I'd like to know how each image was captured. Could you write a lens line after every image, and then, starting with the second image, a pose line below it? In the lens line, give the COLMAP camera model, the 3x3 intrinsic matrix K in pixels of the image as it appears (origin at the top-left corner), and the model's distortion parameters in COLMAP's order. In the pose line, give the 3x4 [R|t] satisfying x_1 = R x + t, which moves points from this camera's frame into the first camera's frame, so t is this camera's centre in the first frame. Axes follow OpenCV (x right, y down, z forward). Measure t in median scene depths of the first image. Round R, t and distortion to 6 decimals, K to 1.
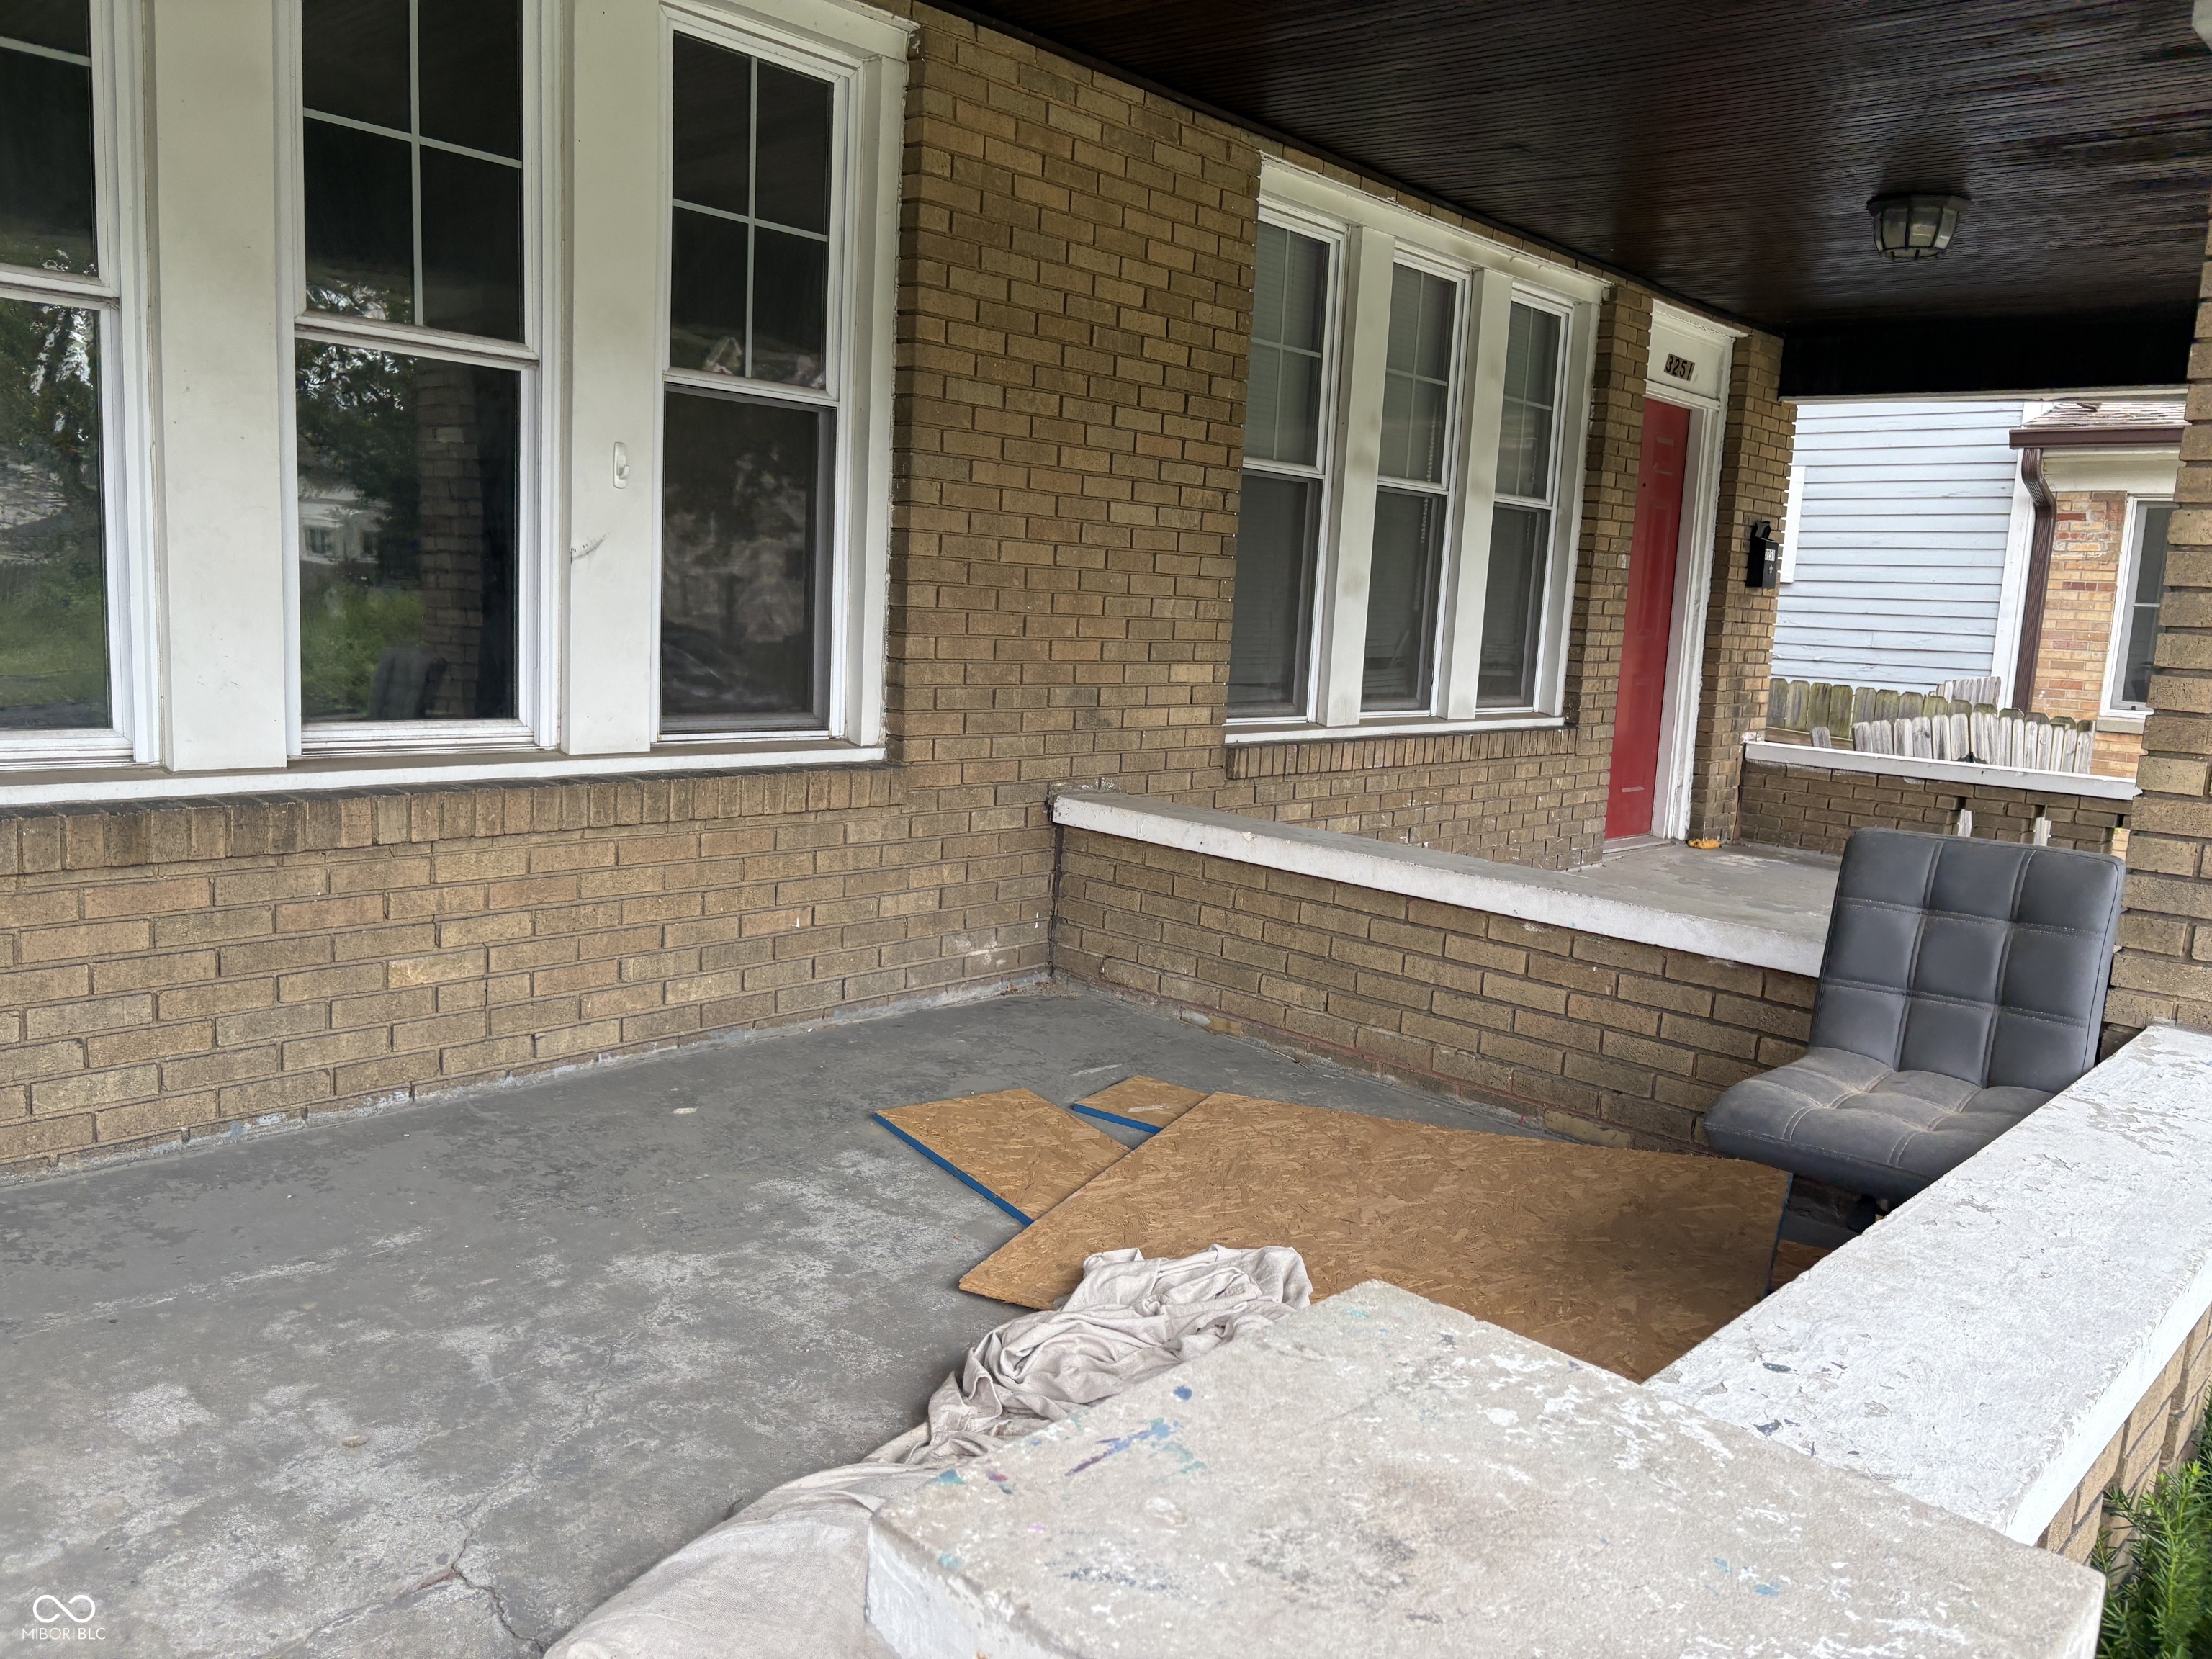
lens RADIAL K [[1670.5, 0, 1118.0], [0, 1670.5, 835.9], [0, 0, 1]] dist [0.041704, -0.036080]
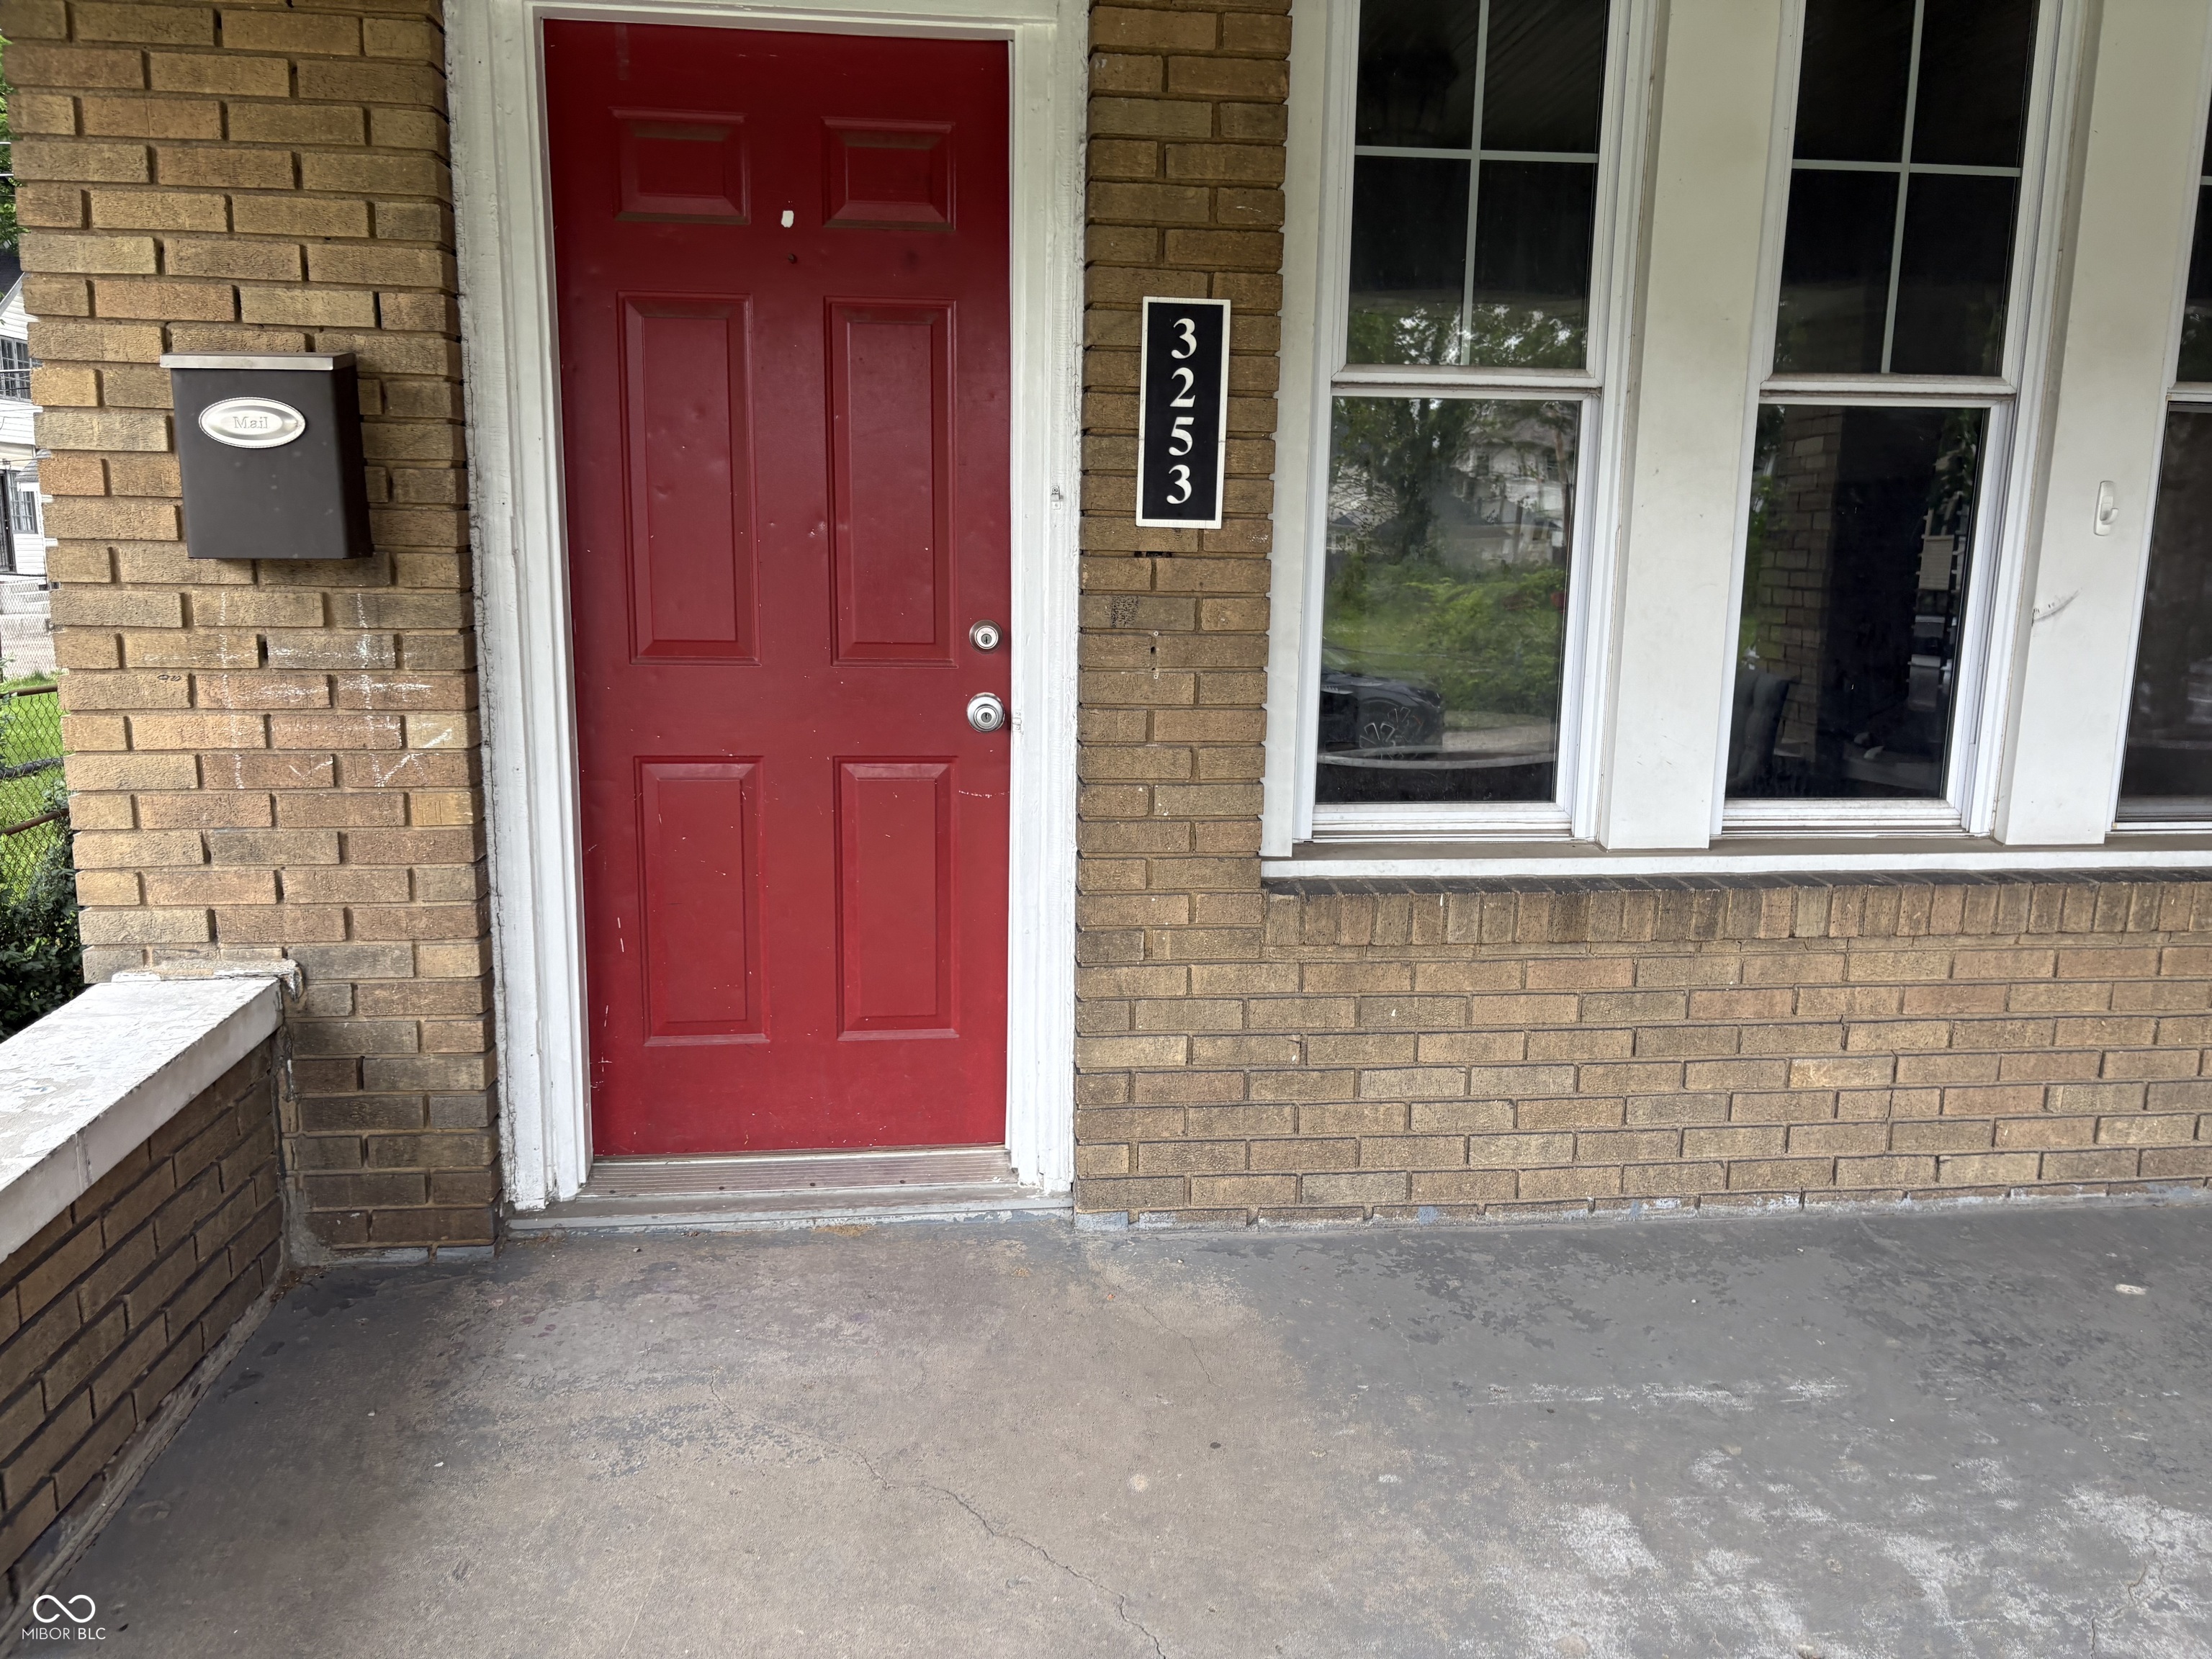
lens RADIAL K [[1670.5, 0, 1114.2], [0, 1670.5, 834.9], [0, 0, 1]] dist [0.041704, -0.036080]
pose [[0.755696, 0.082569, -0.649697, -0.125224], [-0.069662, 0.996527, 0.045620, -0.070756], [0.651207, 0.010784, 0.758824, 0.036659]]
